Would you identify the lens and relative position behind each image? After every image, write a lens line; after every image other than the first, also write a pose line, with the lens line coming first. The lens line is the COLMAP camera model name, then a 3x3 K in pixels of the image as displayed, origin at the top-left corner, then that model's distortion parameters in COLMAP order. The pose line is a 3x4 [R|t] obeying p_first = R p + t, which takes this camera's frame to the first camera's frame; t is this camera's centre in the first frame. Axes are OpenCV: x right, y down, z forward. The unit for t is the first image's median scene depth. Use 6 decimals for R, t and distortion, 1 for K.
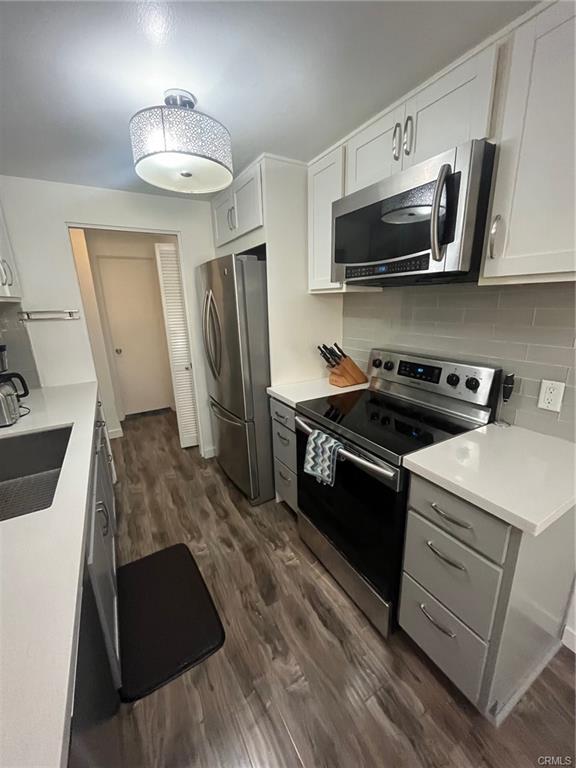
lens RADIAL K [[313.1, 0, 286.9], [0, 313.1, 384.3], [0, 0, 1]] dist [-0.002199, -0.000367]
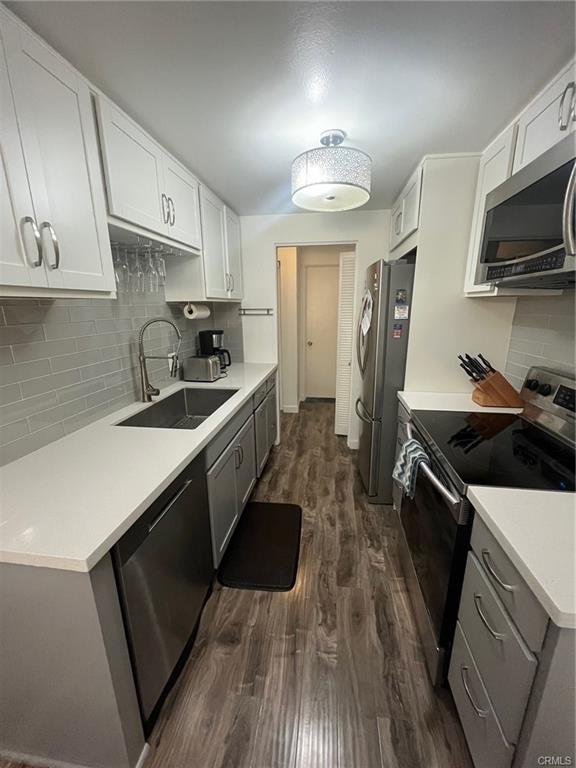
lens RADIAL K [[313.1, 0, 286.9], [0, 313.1, 384.3], [0, 0, 1]] dist [-0.002199, -0.000367]
pose [[0.781432, 0.170149, -0.600345, 0.278756], [-0.172601, 0.983506, 0.054080, -0.003883], [0.599644, 0.061360, 0.797911, -0.008614]]
